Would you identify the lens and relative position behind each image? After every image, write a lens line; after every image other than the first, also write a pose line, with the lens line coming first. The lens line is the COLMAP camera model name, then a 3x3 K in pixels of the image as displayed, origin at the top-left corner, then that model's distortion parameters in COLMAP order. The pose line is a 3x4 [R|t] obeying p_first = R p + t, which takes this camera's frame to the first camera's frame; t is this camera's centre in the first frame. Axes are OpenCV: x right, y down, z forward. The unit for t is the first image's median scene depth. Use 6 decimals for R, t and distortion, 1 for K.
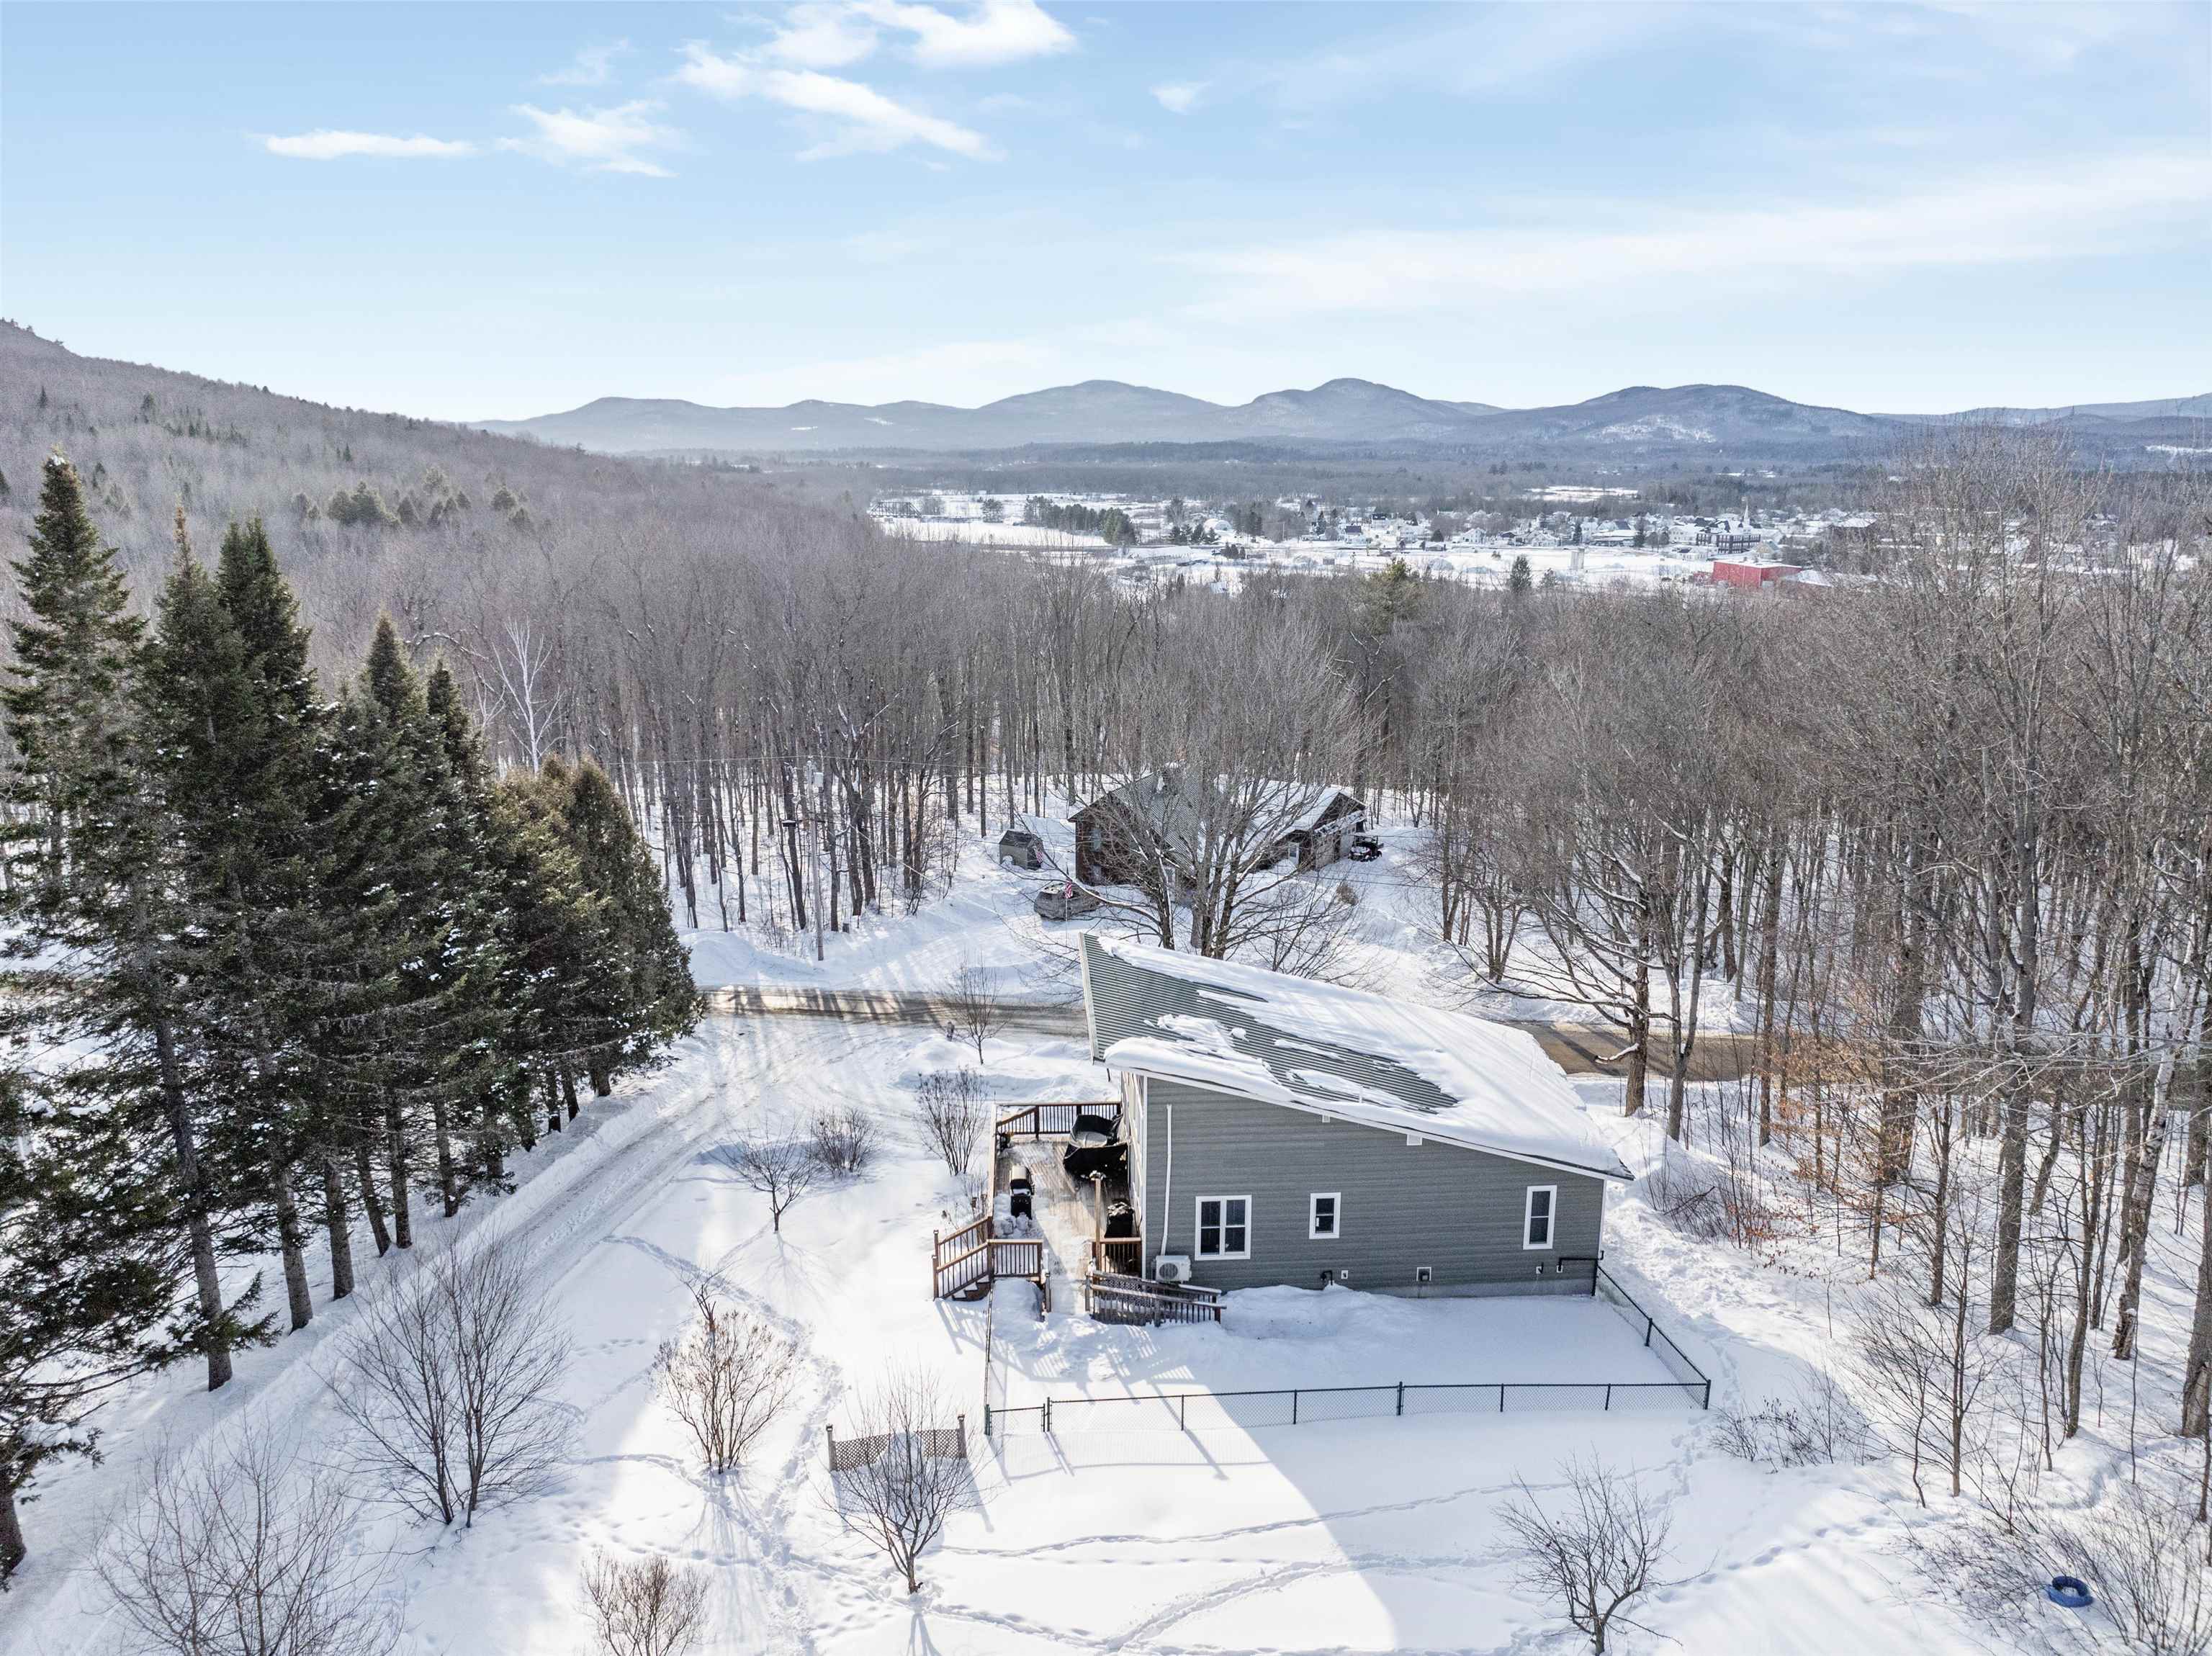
lens RADIAL K [[1557.8, 0, 1106.0], [0, 1557.8, 828.0], [0, 0, 1]] dist [-0.041442, -0.002937]
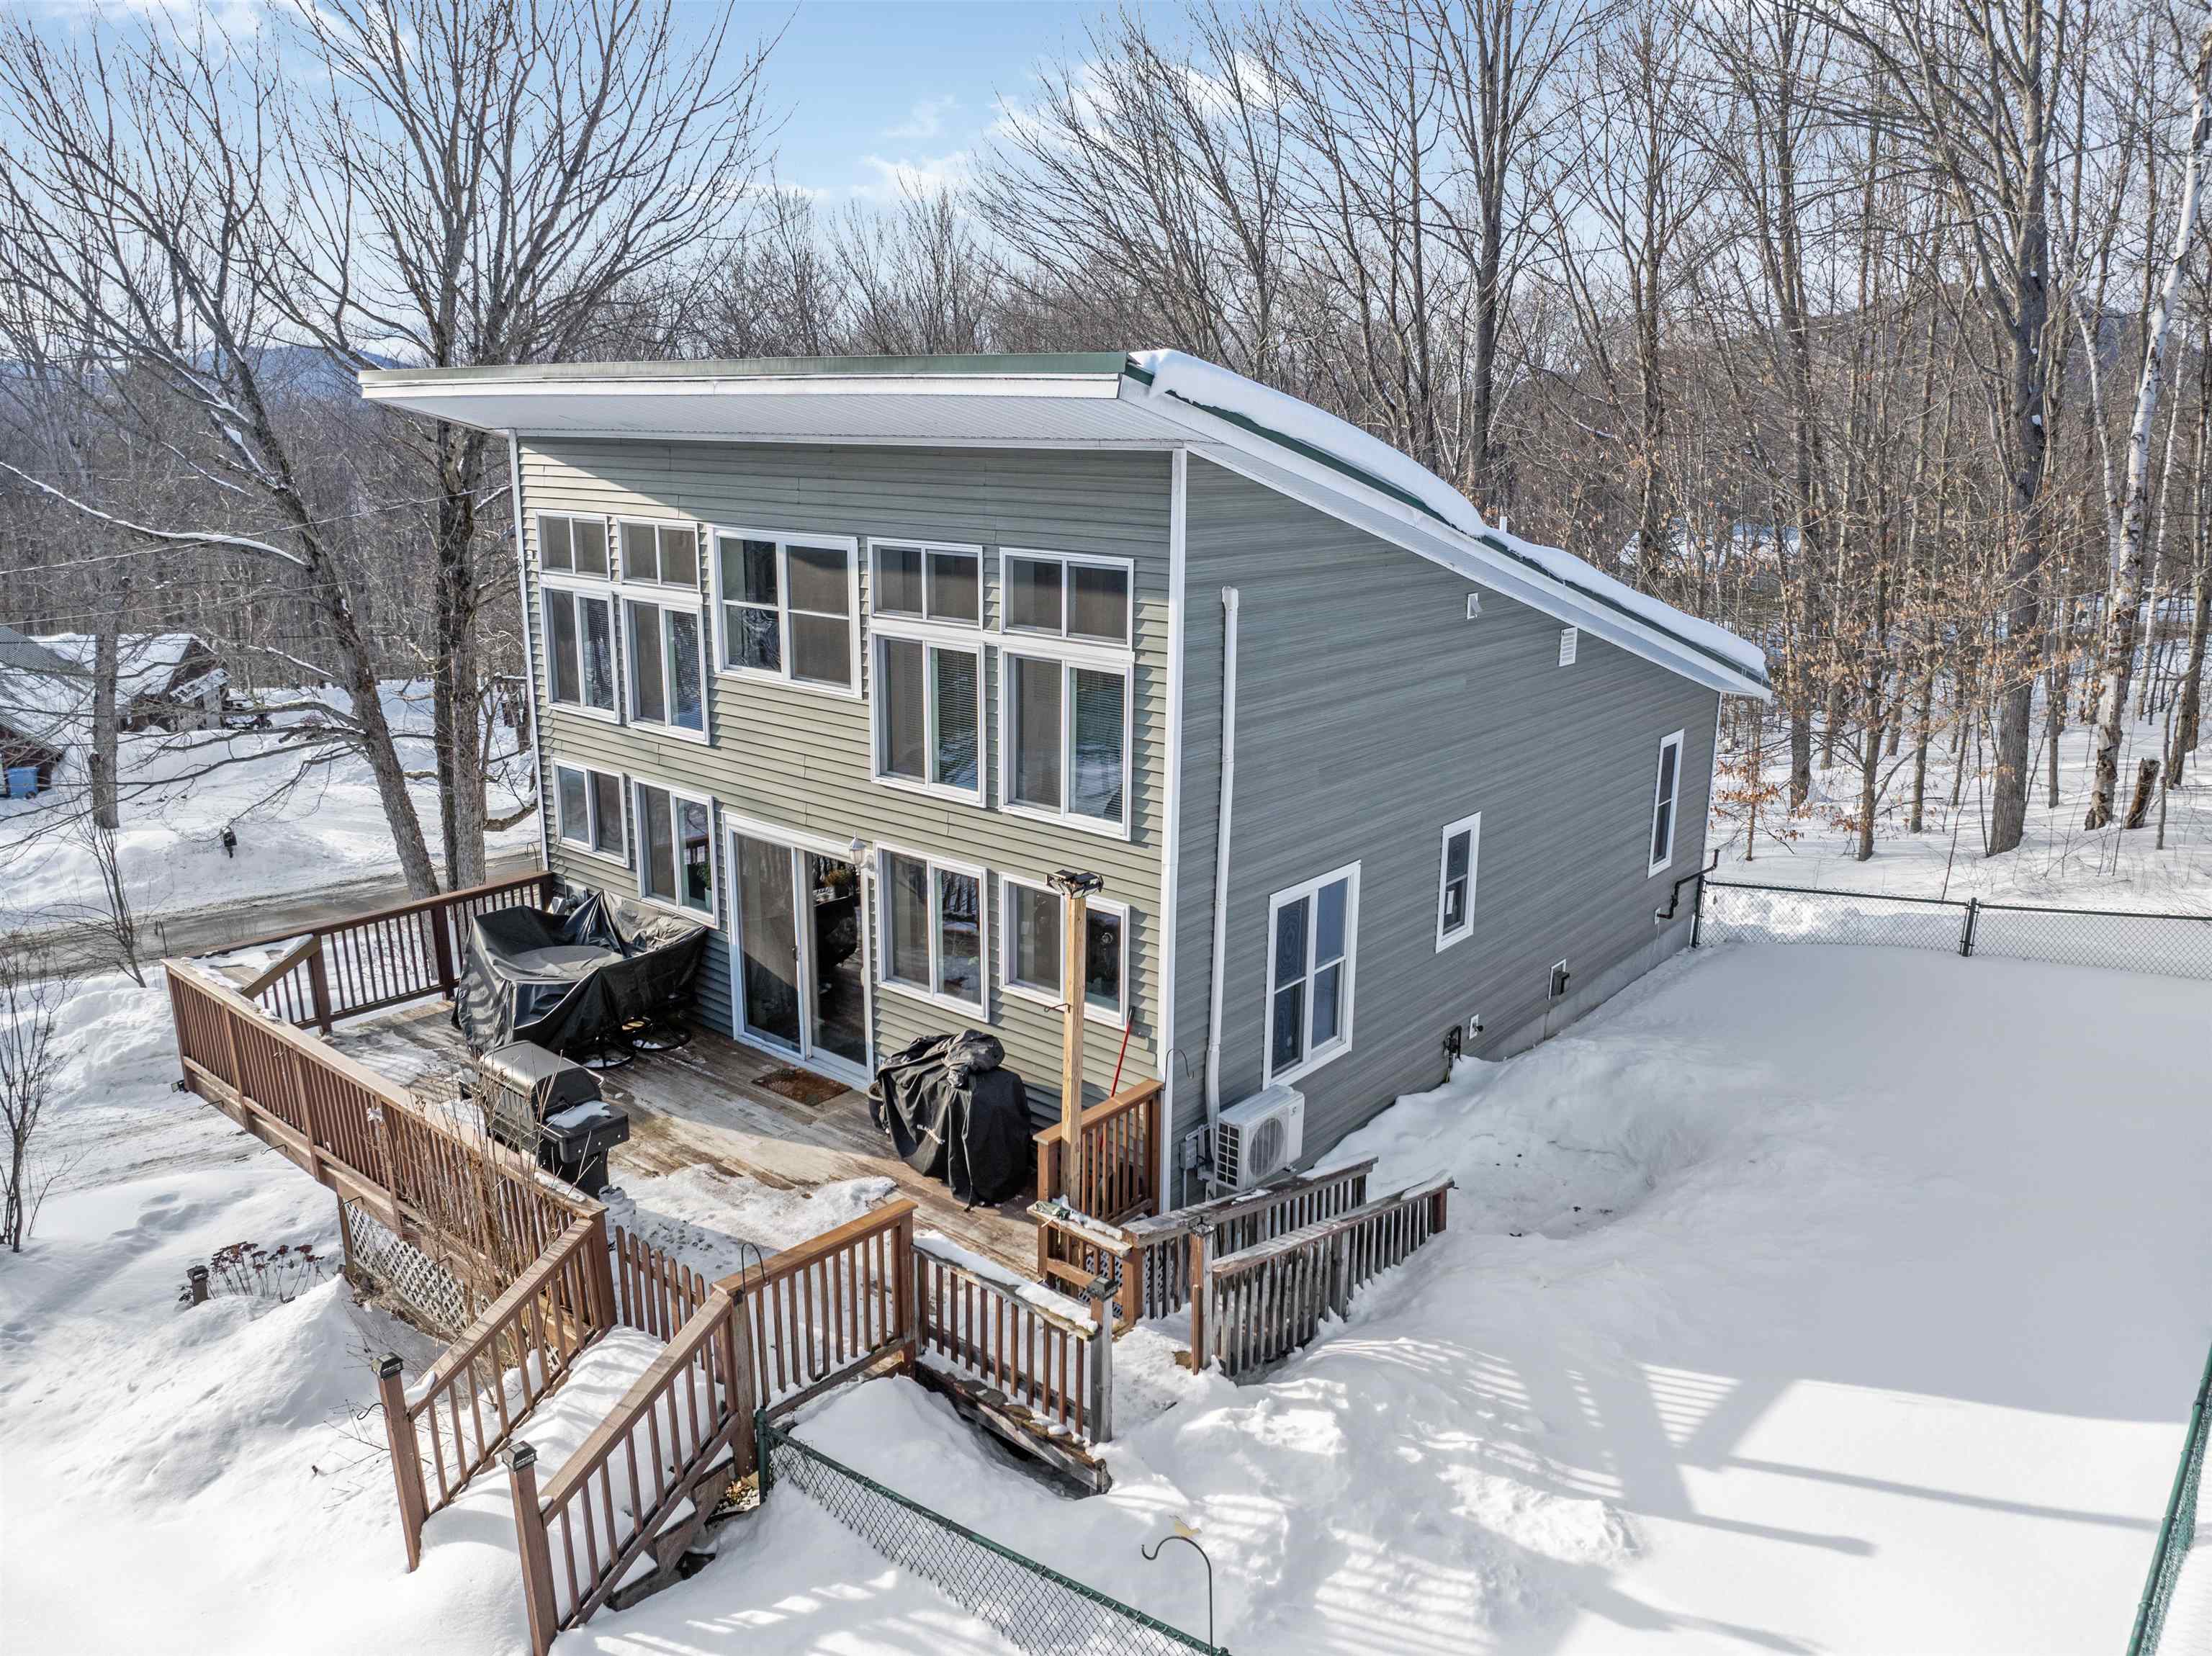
lens RADIAL K [[1557.8, 0, 1106.0], [0, 1557.8, 828.0], [0, 0, 1]] dist [-0.041442, -0.002937]
pose [[0.680951, -0.182814, 0.709143, -0.187447], [0.168848, 0.981444, 0.090876, 0.187409], [-0.712598, 0.057855, 0.699183, 0.793862]]
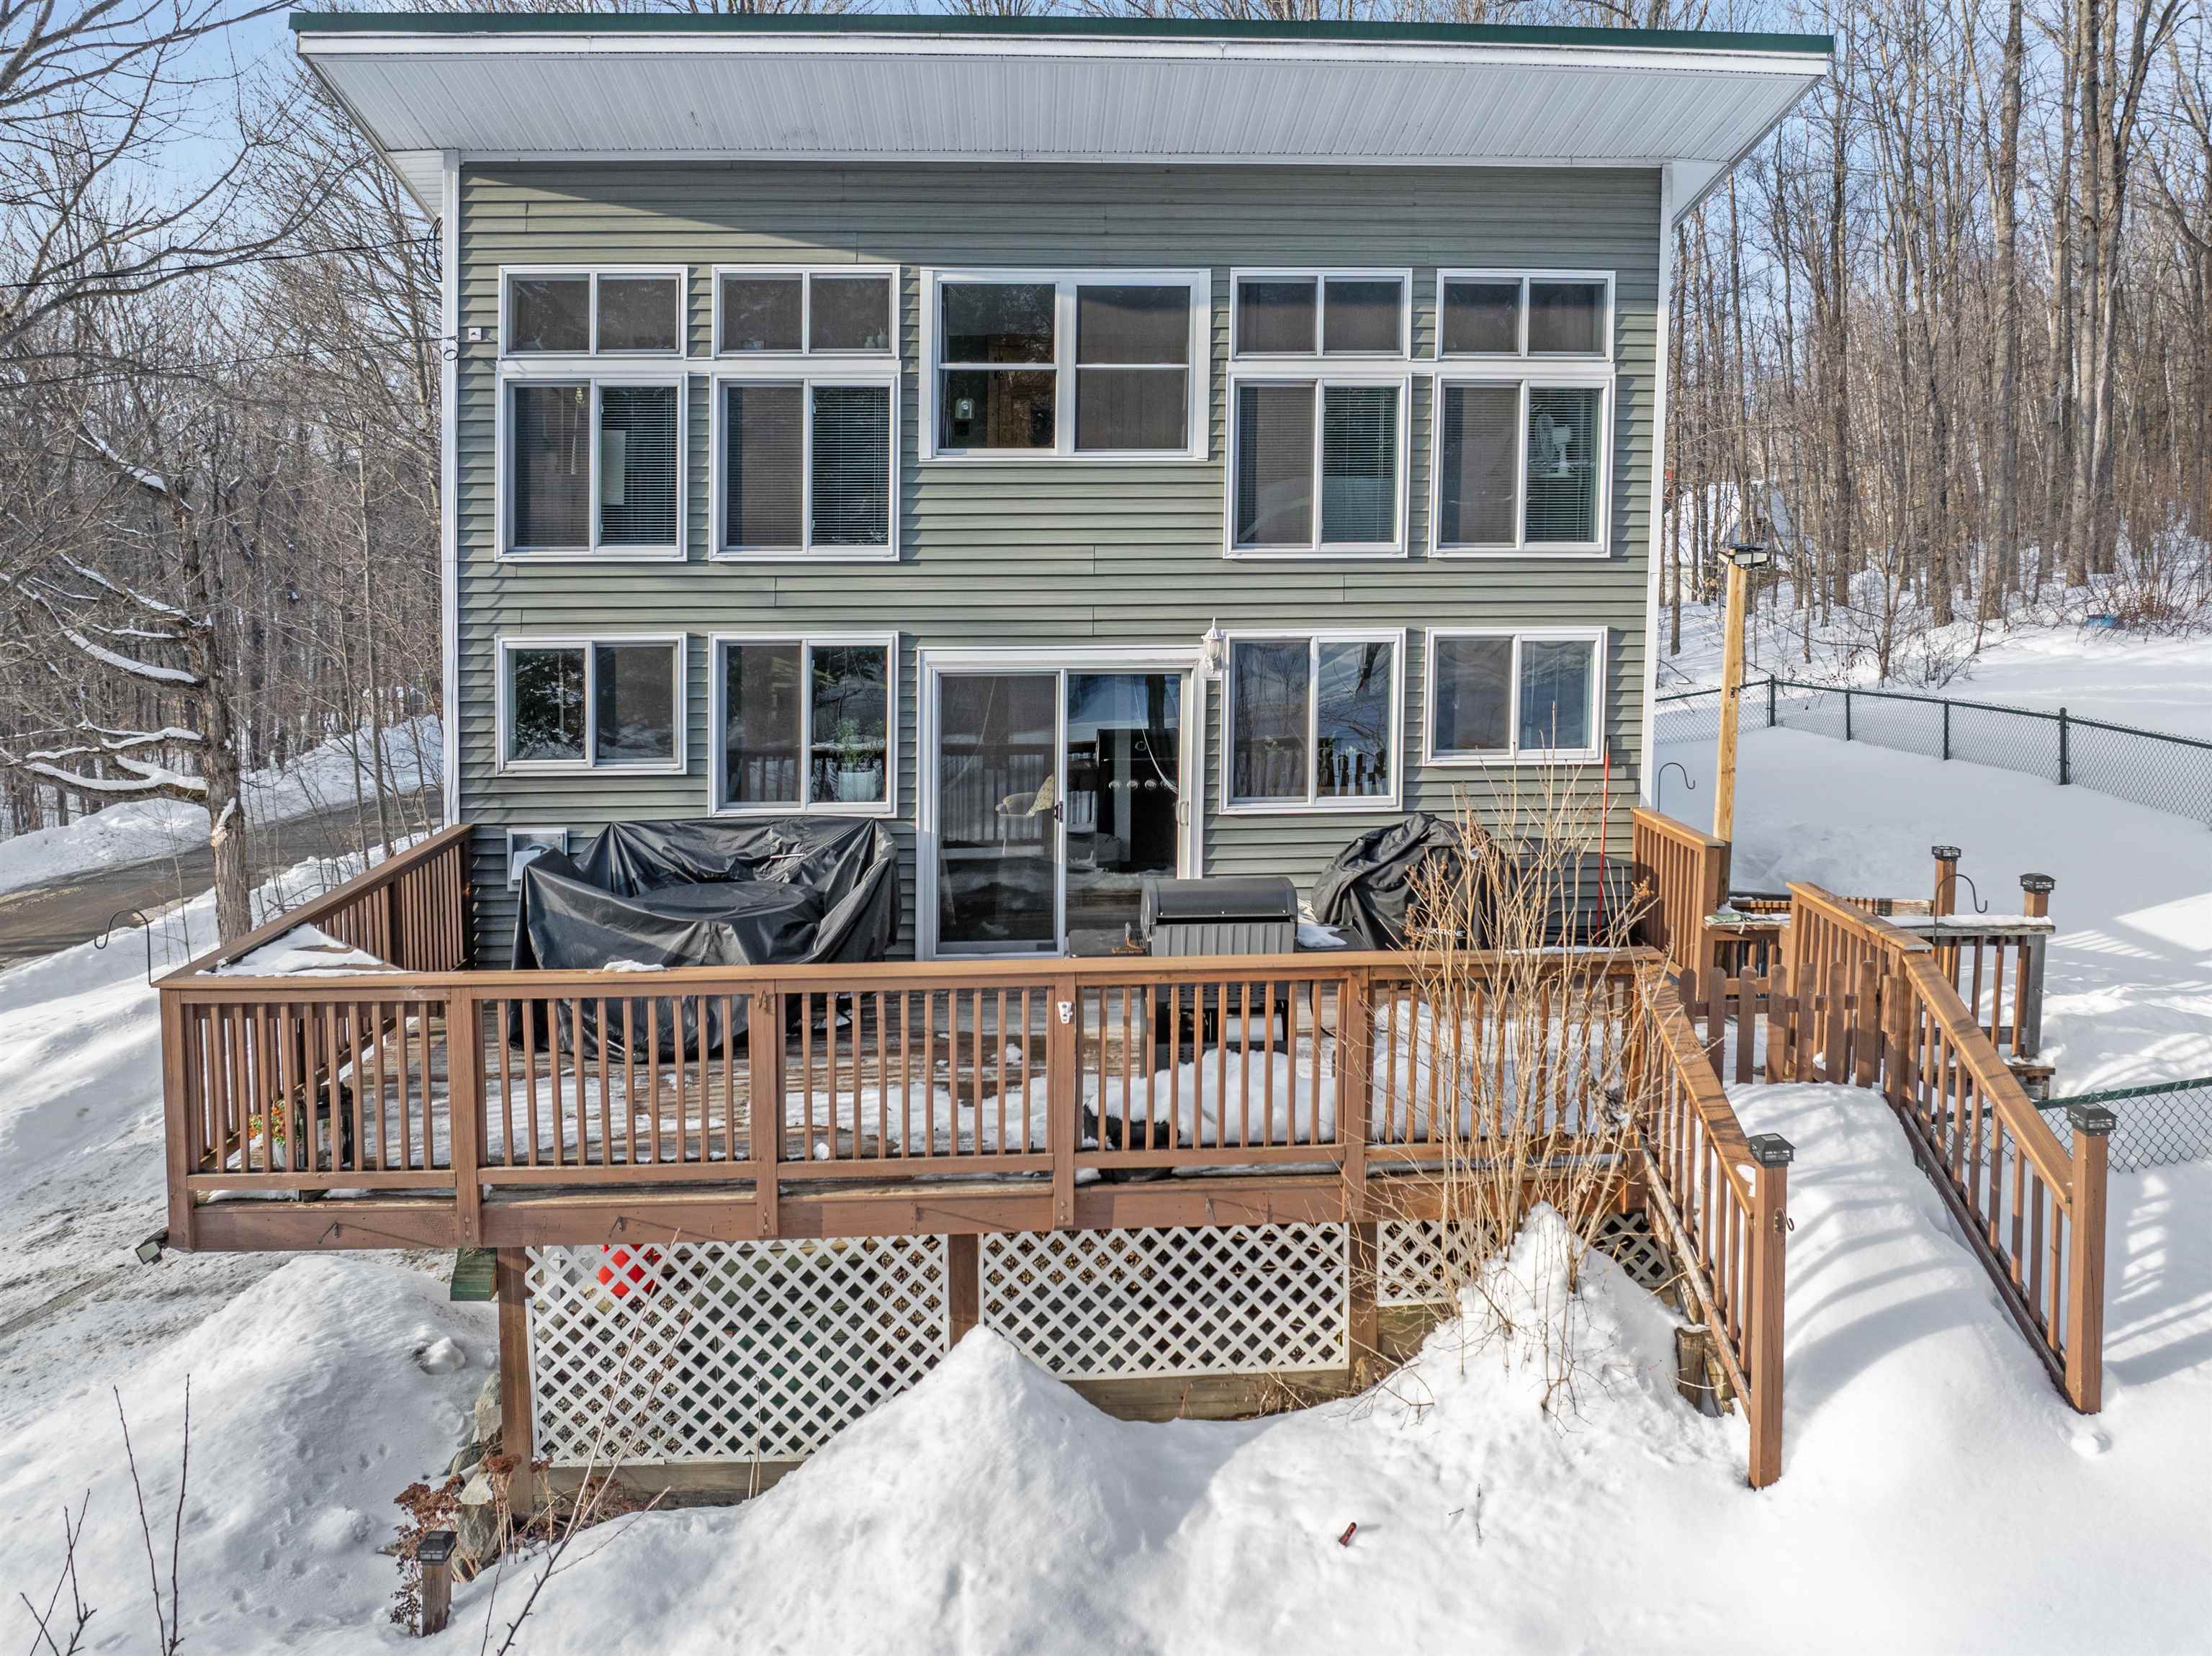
lens RADIAL K [[1557.8, 0, 1106.0], [0, 1557.8, 828.0], [0, 0, 1]] dist [-0.041442, -0.002937]
pose [[0.007089, -0.075178, 0.997145, -0.271390], [0.247362, 0.966311, 0.071094, 0.222572], [-0.968897, 0.246152, 0.025447, 1.094652]]
